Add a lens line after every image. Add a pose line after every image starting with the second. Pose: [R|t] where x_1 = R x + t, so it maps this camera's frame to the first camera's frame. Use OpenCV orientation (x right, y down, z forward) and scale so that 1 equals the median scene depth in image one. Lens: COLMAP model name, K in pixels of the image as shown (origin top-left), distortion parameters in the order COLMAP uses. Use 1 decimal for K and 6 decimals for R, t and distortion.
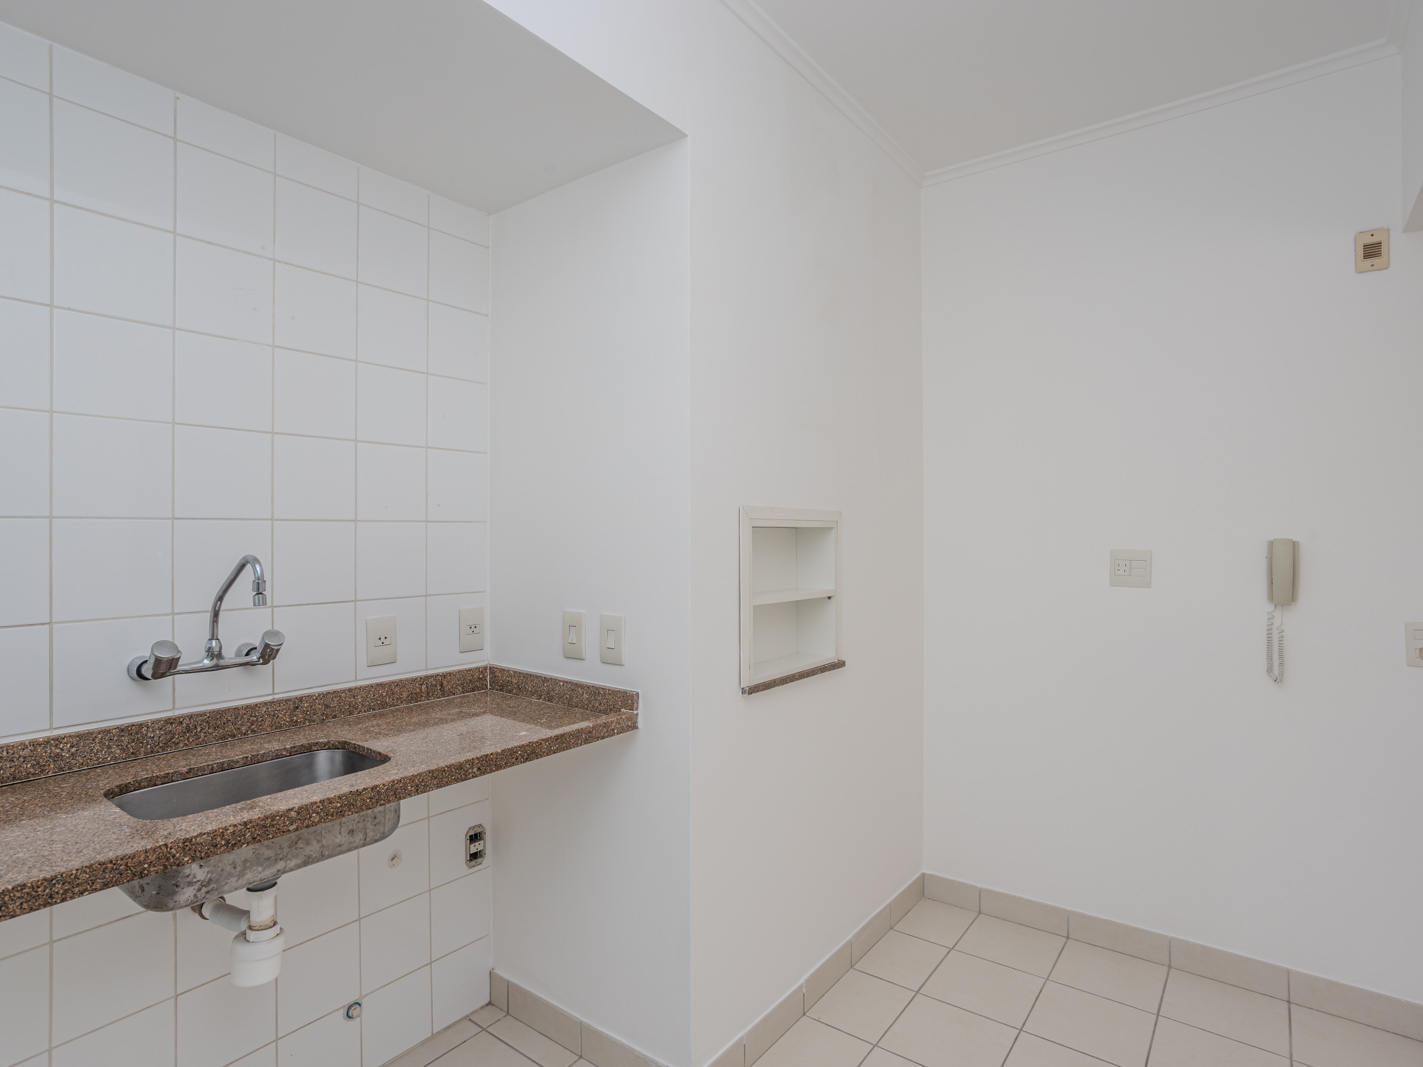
lens RADIAL K [[766.1, 0, 718.7], [0, 766.1, 528.5], [0, 0, 1]] dist [-0.055915, 0.037401]
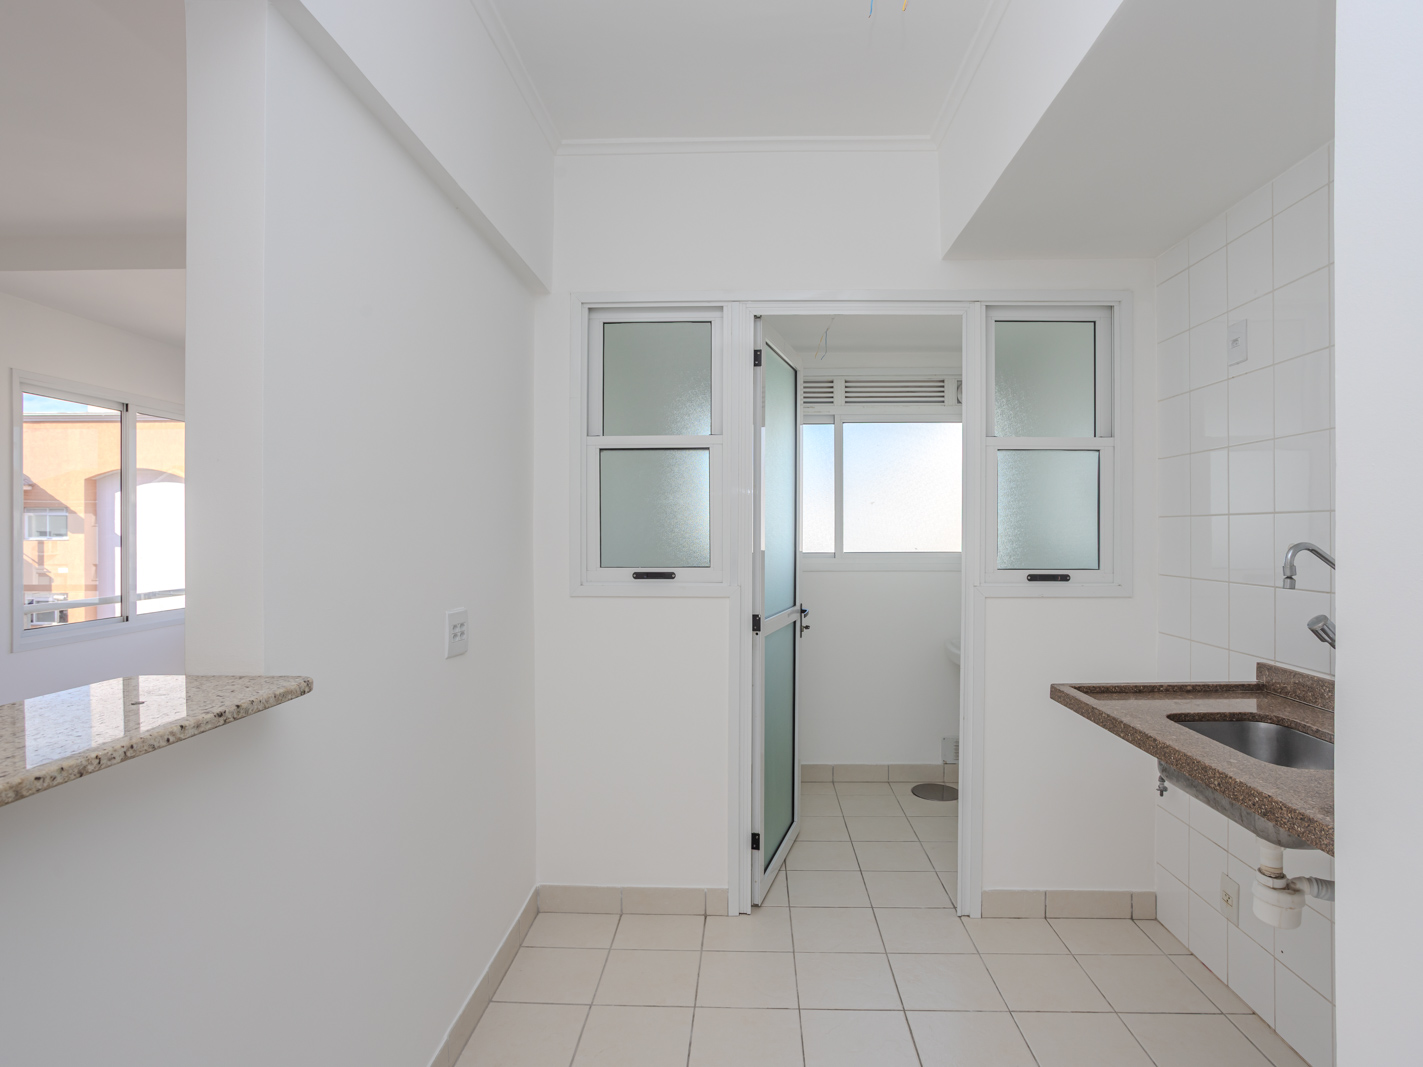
lens RADIAL K [[779.0, 0, 728.0], [0, 779.0, 530.0], [0, 0, 1]] dist [-0.059630, 0.041057]
pose [[-0.815119, 0.004537, -0.579276, 0.682138], [0.003550, 0.999990, 0.002837, 0.007870], [0.579283, 0.000256, -0.815126, 1.387808]]
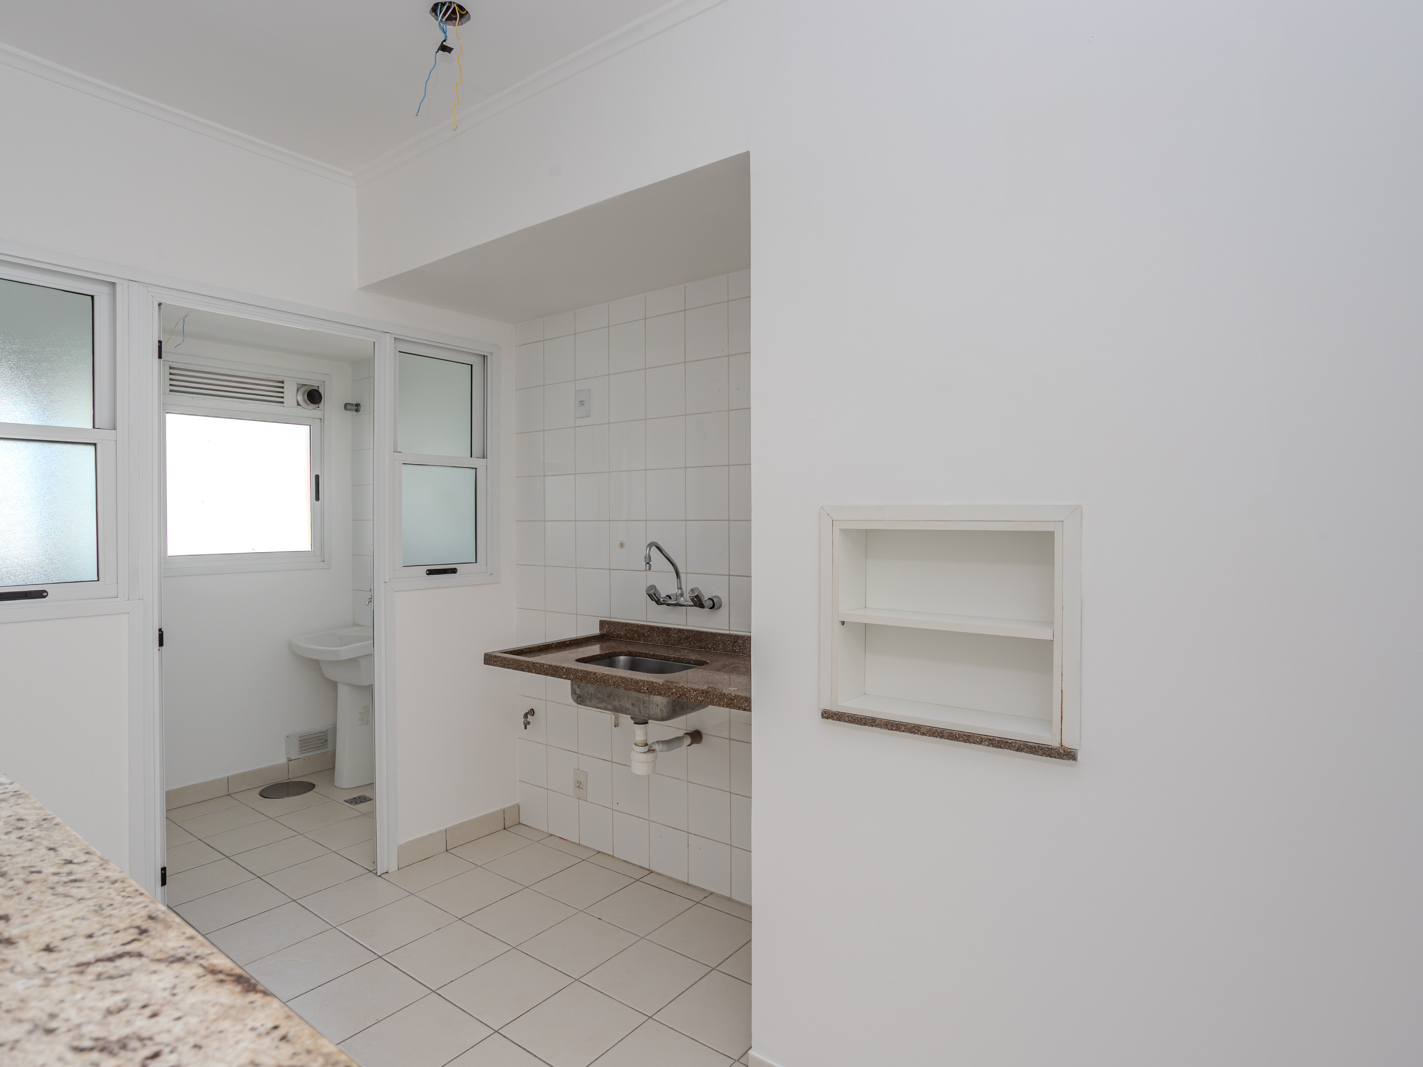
lens RADIAL K [[766.1, 0, 718.7], [0, 766.1, 528.5], [0, 0, 1]] dist [-0.055915, 0.037401]
pose [[-0.000574, 0.016720, -0.999860, 1.201890], [0.003136, 0.999855, 0.016719, -0.029894], [0.999995, -0.003126, -0.000626, 1.129734]]
